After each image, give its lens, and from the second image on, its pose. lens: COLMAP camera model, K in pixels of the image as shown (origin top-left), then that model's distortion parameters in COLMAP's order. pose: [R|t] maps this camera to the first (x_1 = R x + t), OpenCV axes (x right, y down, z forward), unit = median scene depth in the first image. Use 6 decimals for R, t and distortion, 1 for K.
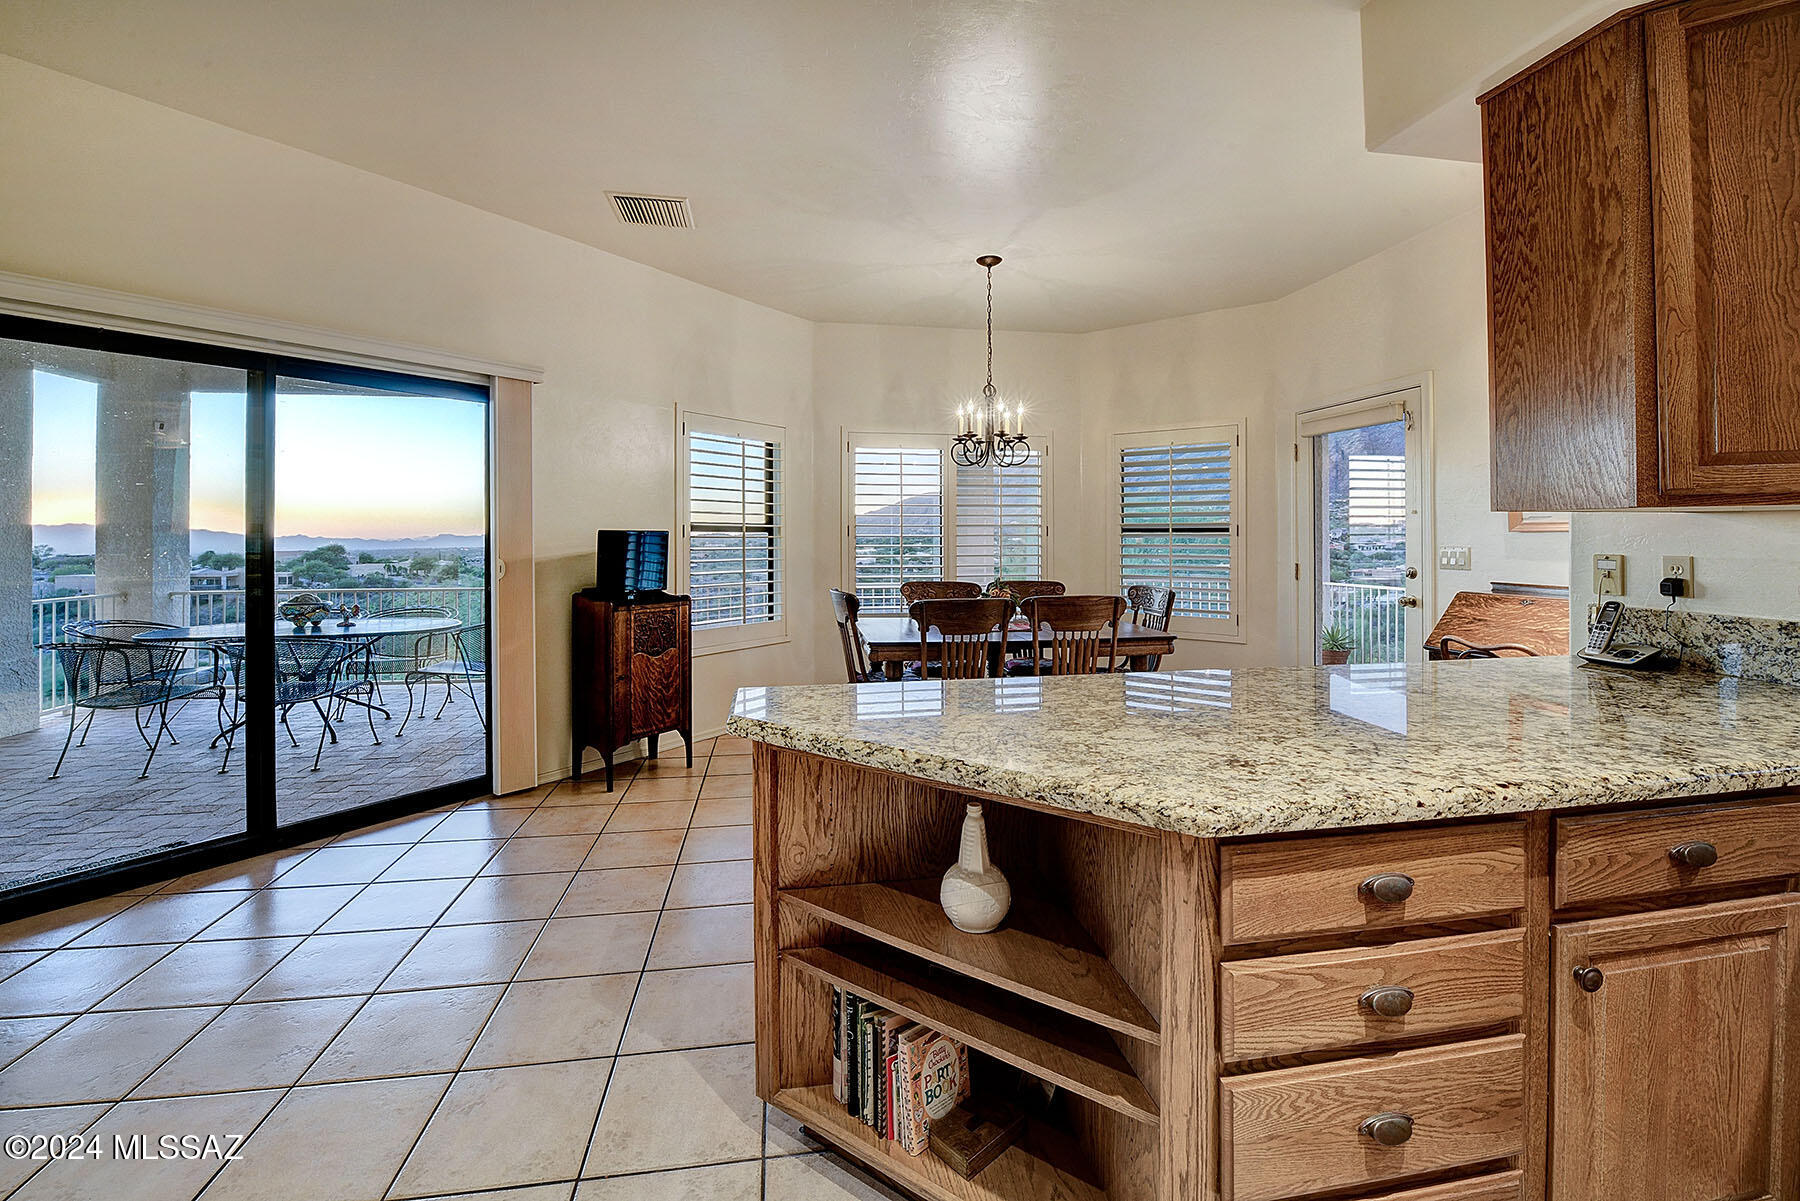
lens RADIAL K [[744.4, 0, 869.4], [0, 744.4, 527.4], [0, 0, 1]] dist [-0.008209, -0.004621]
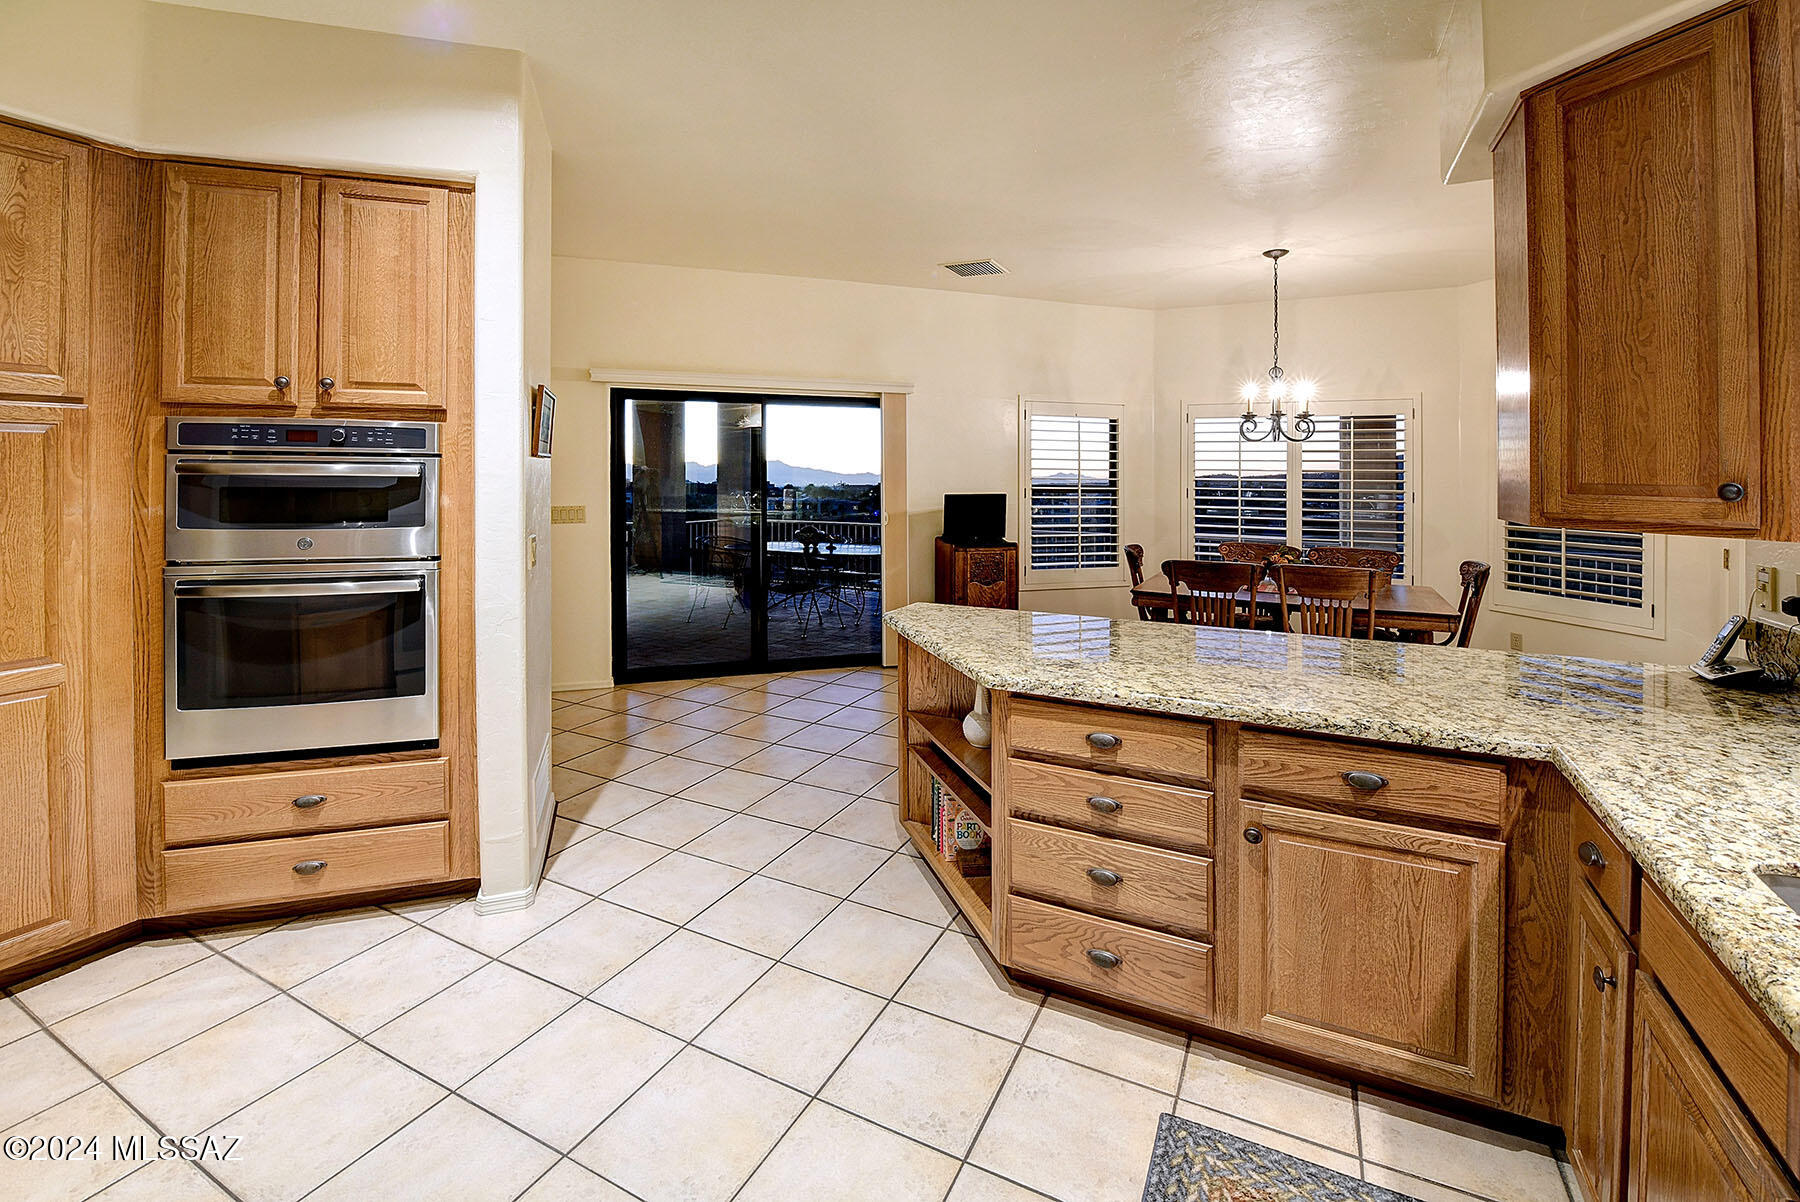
lens RADIAL K [[738.0, 0, 942.8], [0, 738.0, 486.3], [0, 0, 1]] dist [-0.019836, -0.000395]
pose [[0.844374, 0.021637, -0.535316, 0.911685], [-0.008352, 0.999594, 0.027229, -0.116758], [0.535688, -0.018521, 0.844213, -0.477540]]
